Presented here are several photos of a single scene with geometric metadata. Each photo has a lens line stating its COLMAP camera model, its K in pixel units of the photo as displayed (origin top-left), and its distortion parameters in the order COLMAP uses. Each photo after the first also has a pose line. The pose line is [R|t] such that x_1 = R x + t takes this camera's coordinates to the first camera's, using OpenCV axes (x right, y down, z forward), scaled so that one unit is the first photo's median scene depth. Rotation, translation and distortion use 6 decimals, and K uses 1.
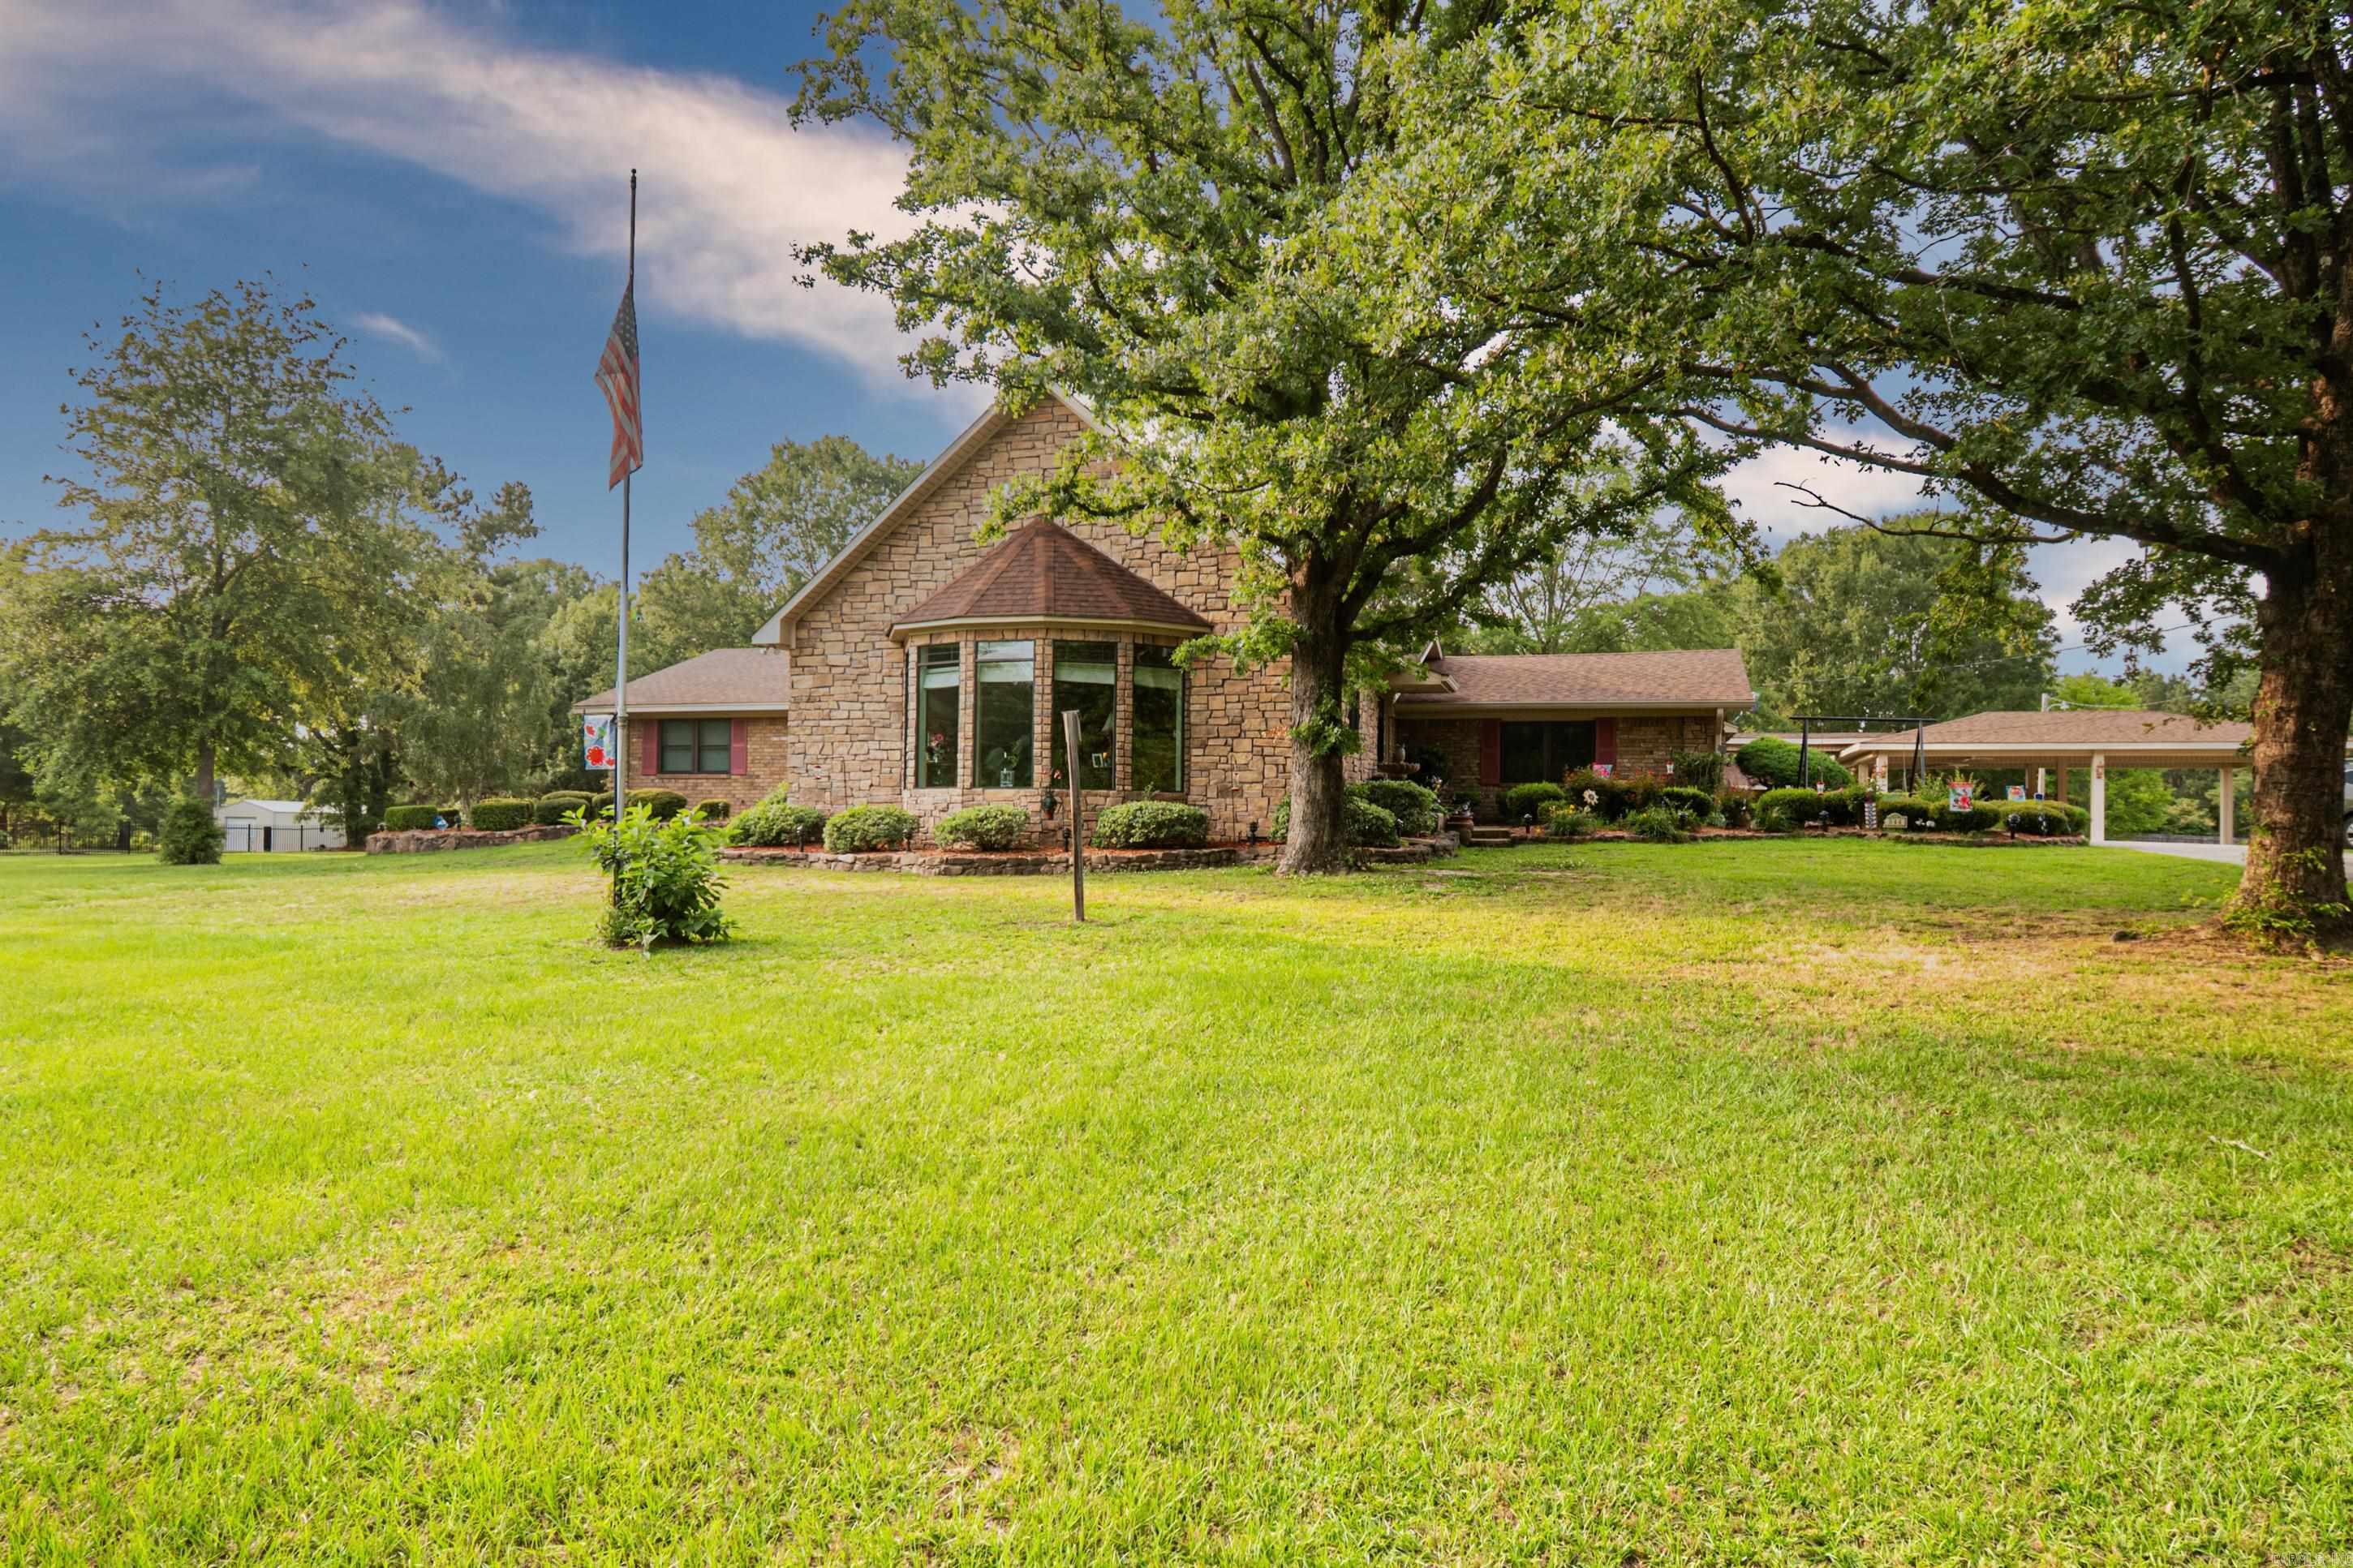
lens RADIAL K [[1494.1, 0, 1154.8], [0, 1494.1, 798.5], [0, 0, 1]] dist [-0.003298, -0.000583]
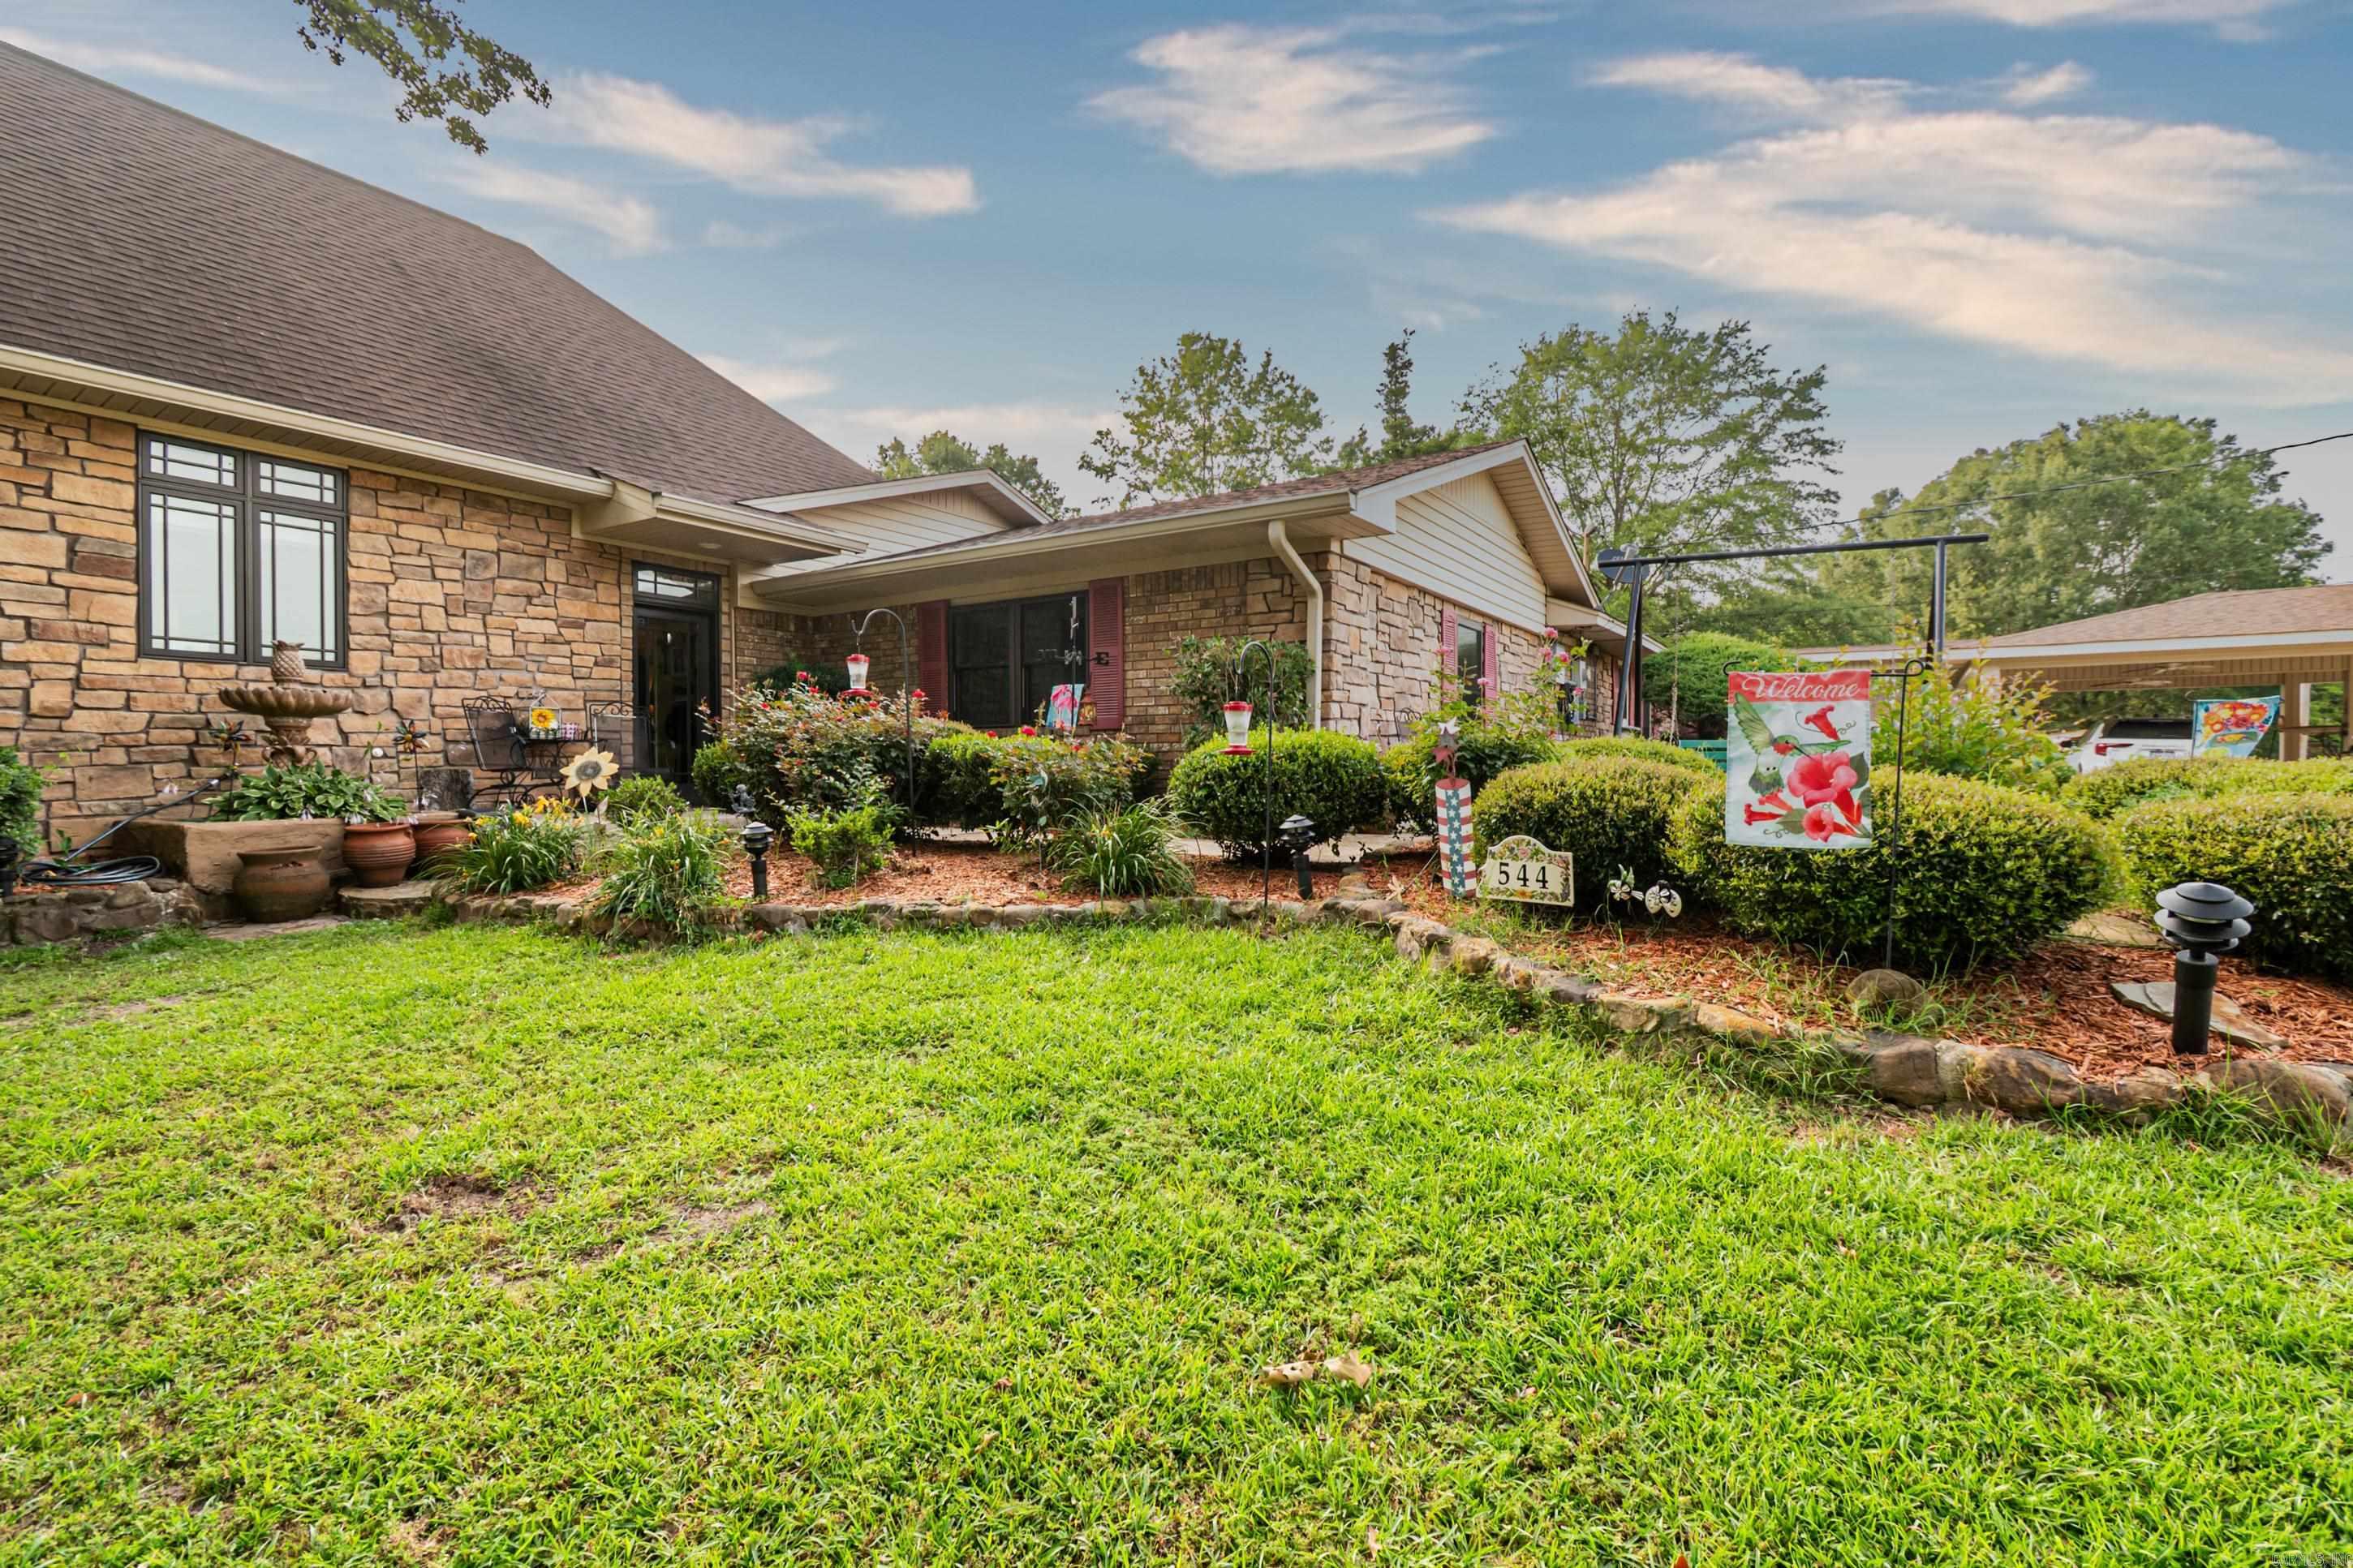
lens RADIAL K [[1044.9, 0, 1184.4], [0, 1044.9, 777.6], [0, 0, 1]] dist [0.007291, -0.003178]
pose [[0.960795, -0.015669, -0.276815, 0.509704], [0.023037, 0.999461, 0.023384, -0.004795], [0.276300, -0.028845, 0.960639, 0.863256]]
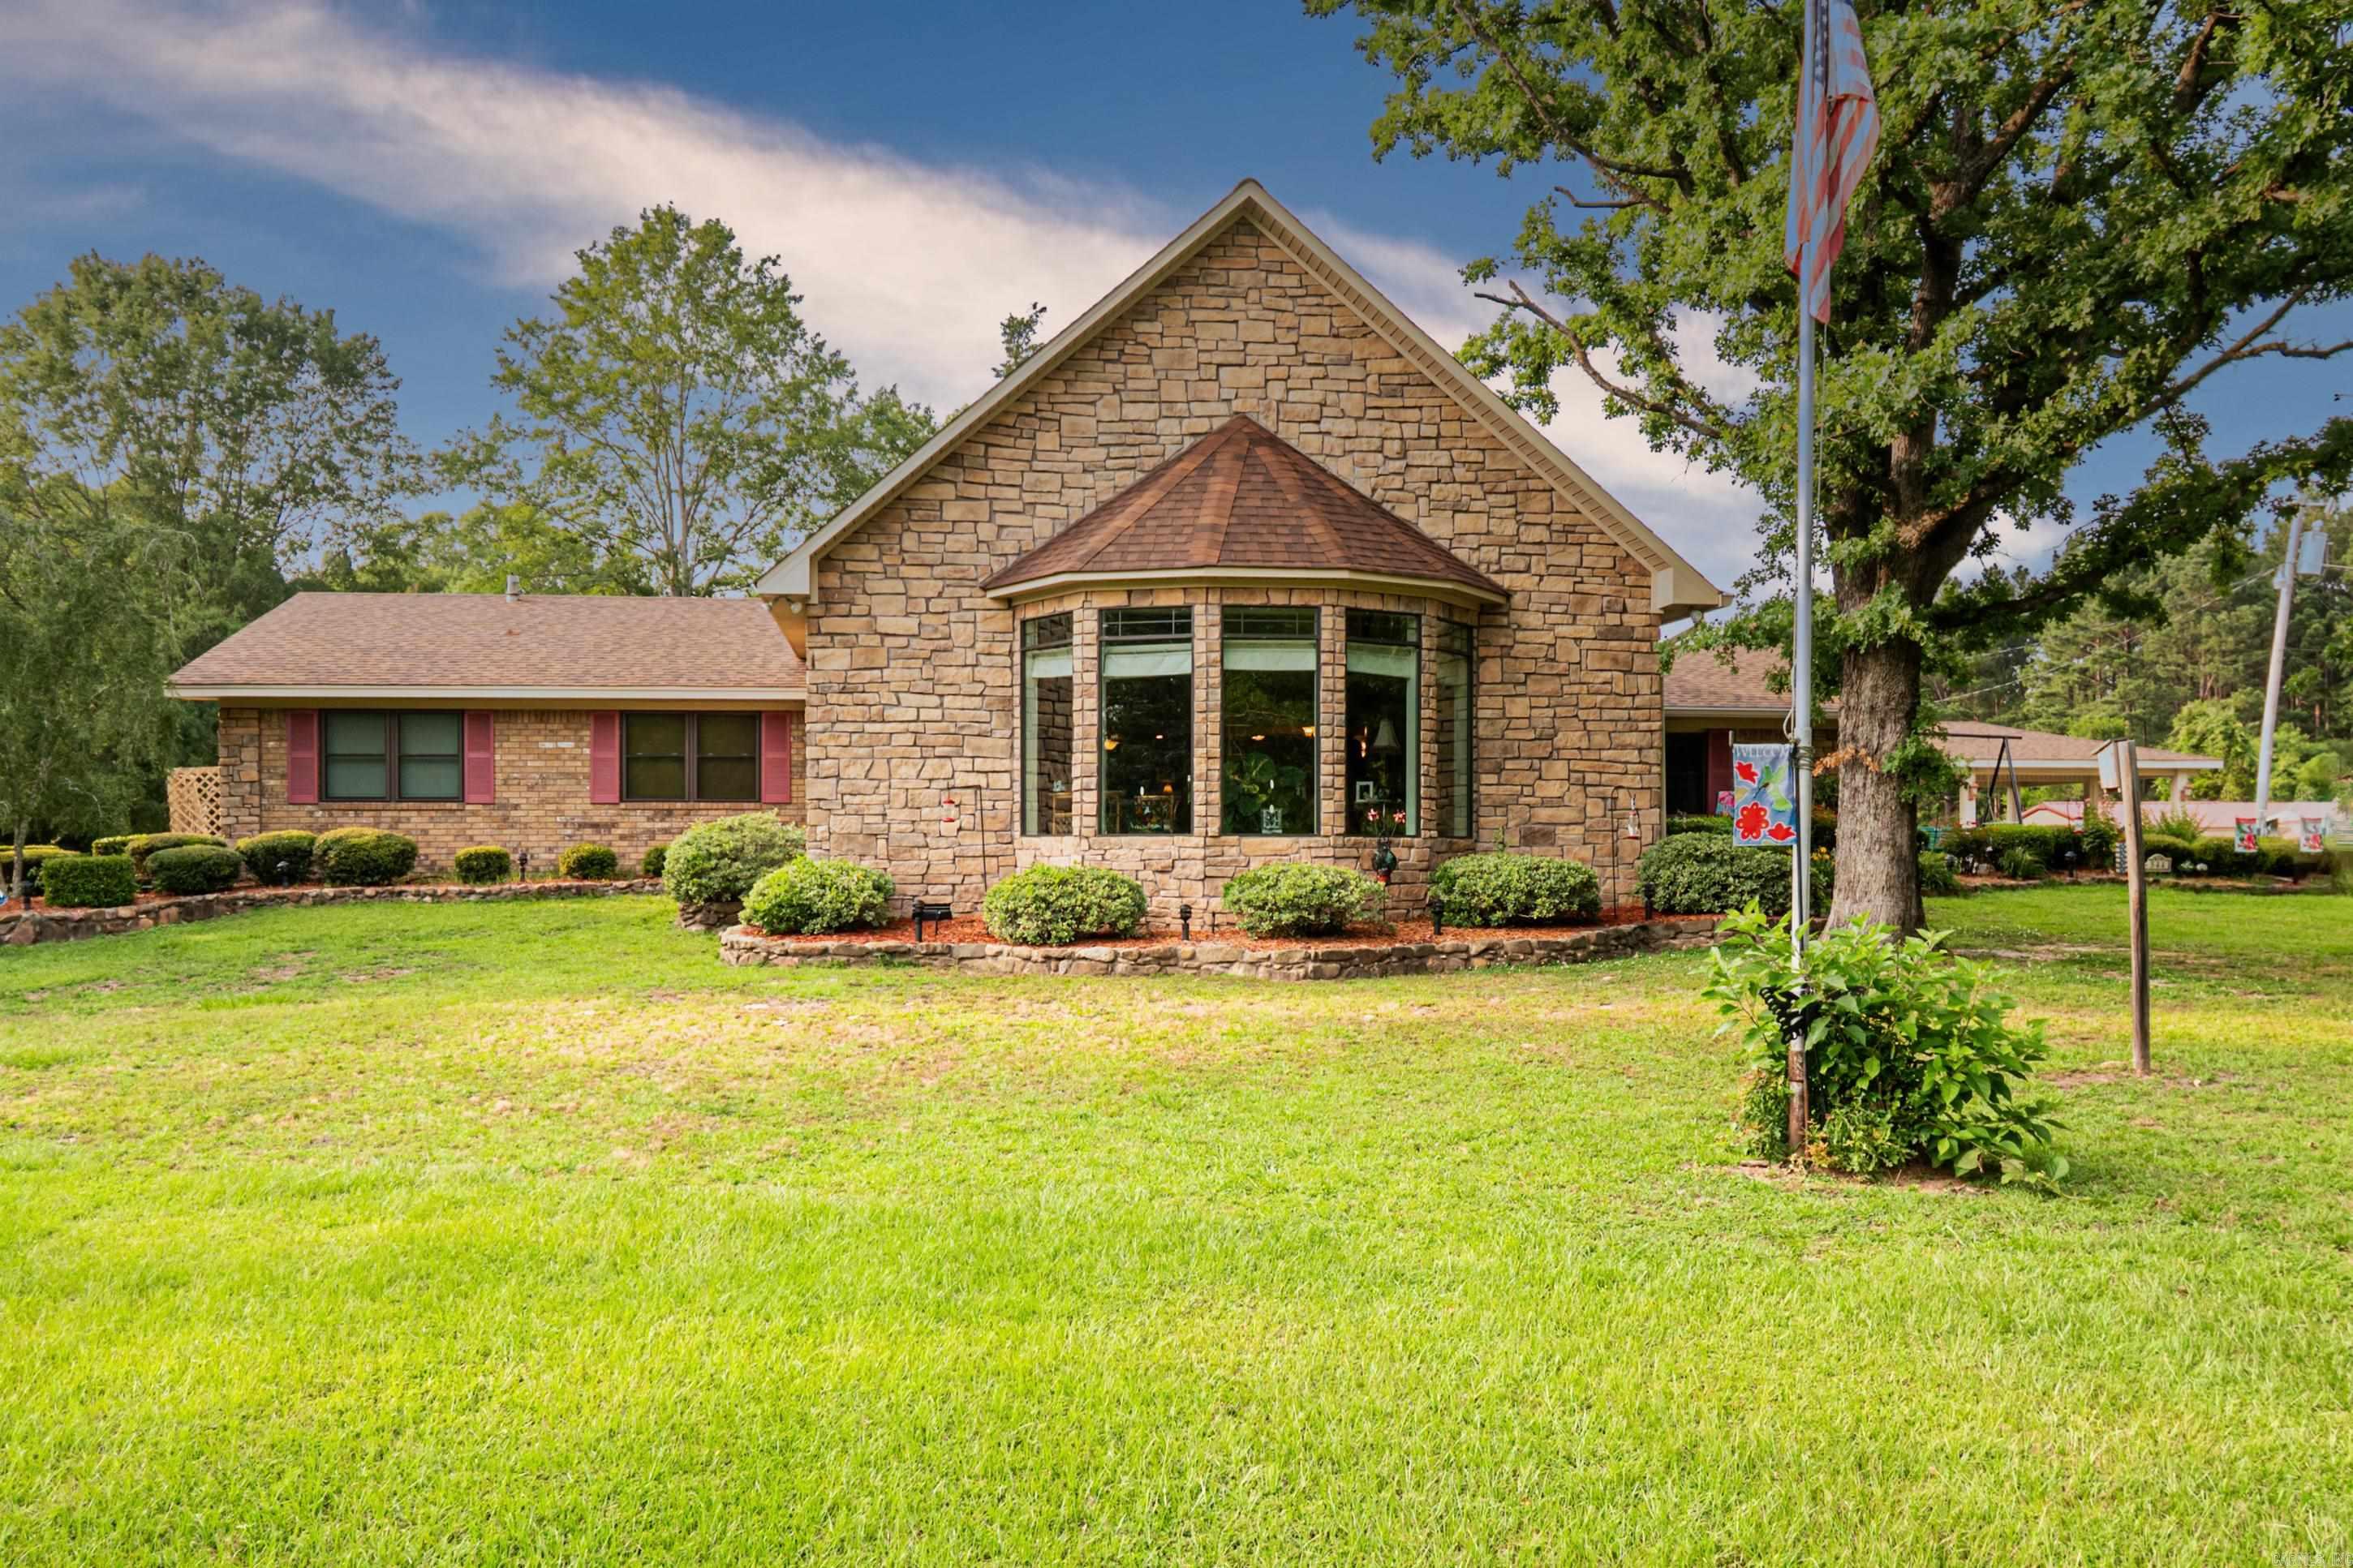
lens RADIAL K [[1966.3, 0, 1091.5], [0, 1966.3, 859.8], [0, 0, 1]] dist [-0.015604, 0.001540]
pose [[0.929283, -0.013170, 0.369133, -0.461118], [0.003583, 0.999639, 0.026646, -0.018426], [-0.369350, -0.023439, 0.928995, 0.227670]]
